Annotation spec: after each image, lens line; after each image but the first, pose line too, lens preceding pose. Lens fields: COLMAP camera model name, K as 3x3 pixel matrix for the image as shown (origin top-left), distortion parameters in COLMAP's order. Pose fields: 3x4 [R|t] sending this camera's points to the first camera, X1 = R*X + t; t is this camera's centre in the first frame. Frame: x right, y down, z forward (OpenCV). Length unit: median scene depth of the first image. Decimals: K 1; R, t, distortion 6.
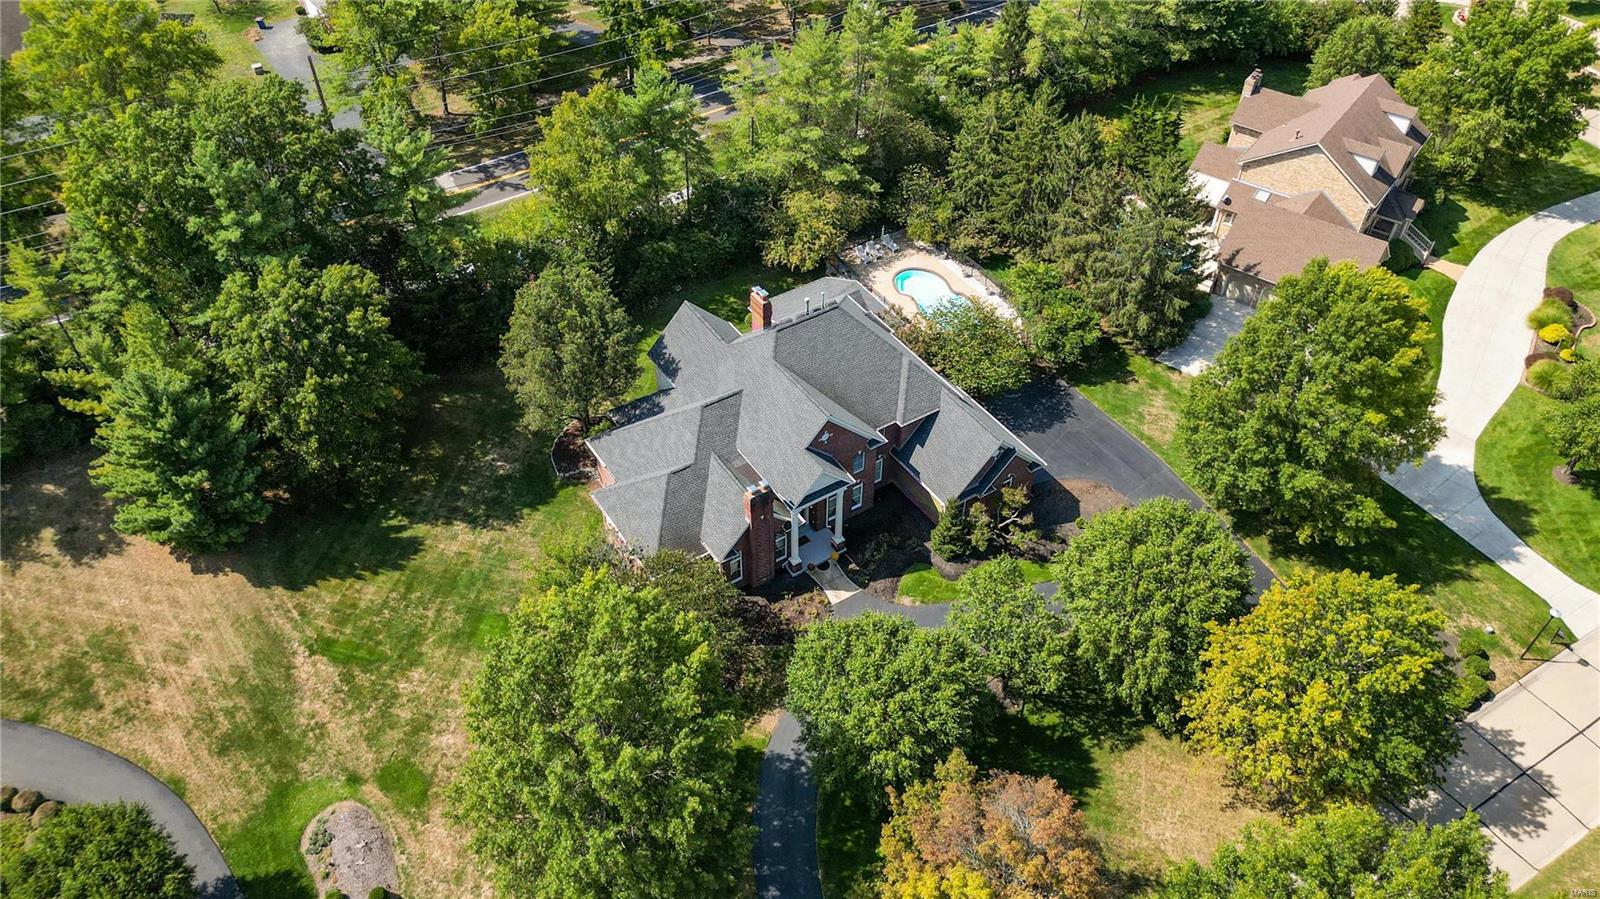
lens RADIAL K [[1181.0, 0, 800.0], [0, 1181.0, 449.5], [0, 0, 1]] dist [0.056011, -0.071875]
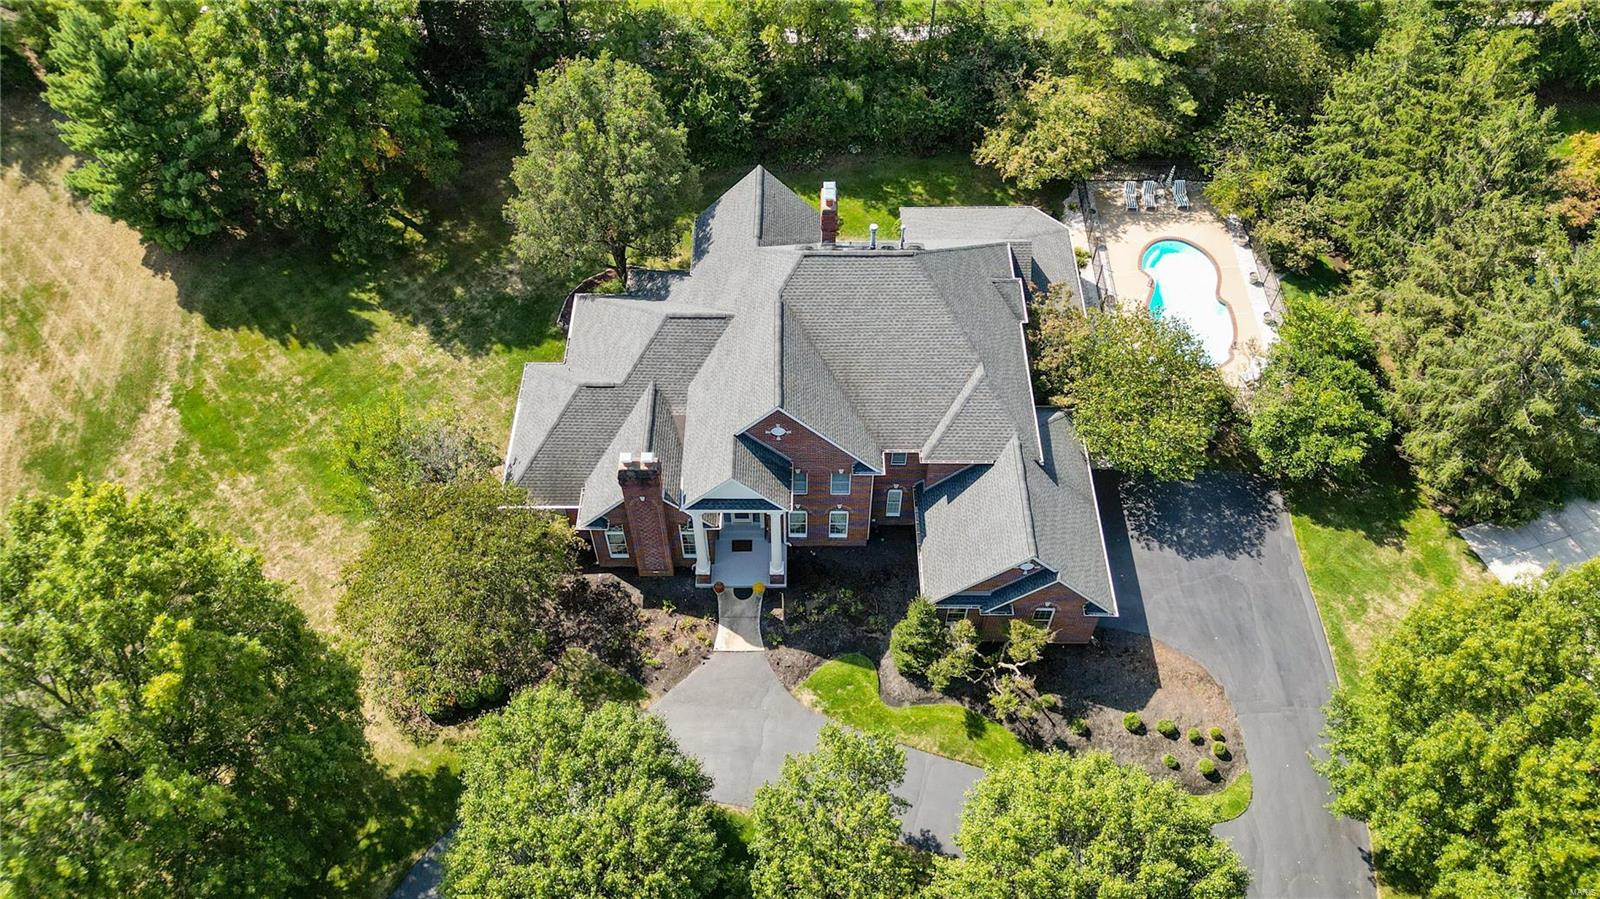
lens RADIAL K [[1181.0, 0, 800.0], [0, 1181.0, 449.5], [0, 0, 1]] dist [0.056011, -0.071875]
pose [[0.837160, 0.431484, -0.336130, 0.237986], [-0.377295, 0.900489, 0.216258, -0.137244], [0.395994, -0.054222, 0.916651, 0.356817]]
